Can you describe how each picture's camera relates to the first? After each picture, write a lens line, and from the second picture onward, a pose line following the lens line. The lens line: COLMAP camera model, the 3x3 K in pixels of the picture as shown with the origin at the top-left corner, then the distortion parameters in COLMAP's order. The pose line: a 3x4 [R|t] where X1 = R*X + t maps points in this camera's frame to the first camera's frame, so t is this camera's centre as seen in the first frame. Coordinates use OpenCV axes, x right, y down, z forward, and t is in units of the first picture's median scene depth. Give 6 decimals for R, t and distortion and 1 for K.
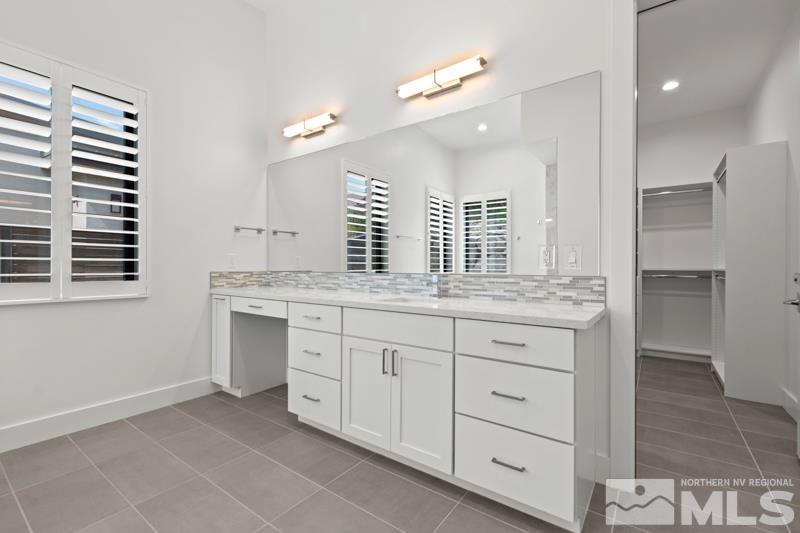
lens RADIAL K [[349.7, 0, 403.3], [0, 349.7, 264.6], [0, 0, 1]] dist [0.007187, -0.000596]
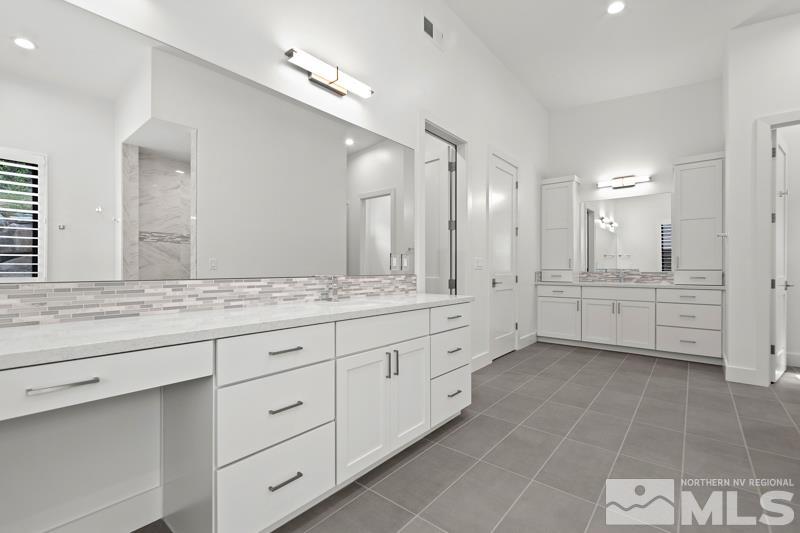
lens RADIAL K [[349.7, 0, 403.3], [0, 349.7, 264.6], [0, 0, 1]] dist [0.007187, -0.000596]
pose [[0.072168, 0.010810, 0.997334, -0.816850], [-0.004287, 0.999935, -0.010528, 0.003334], [-0.997383, -0.003515, 0.072210, 0.701479]]
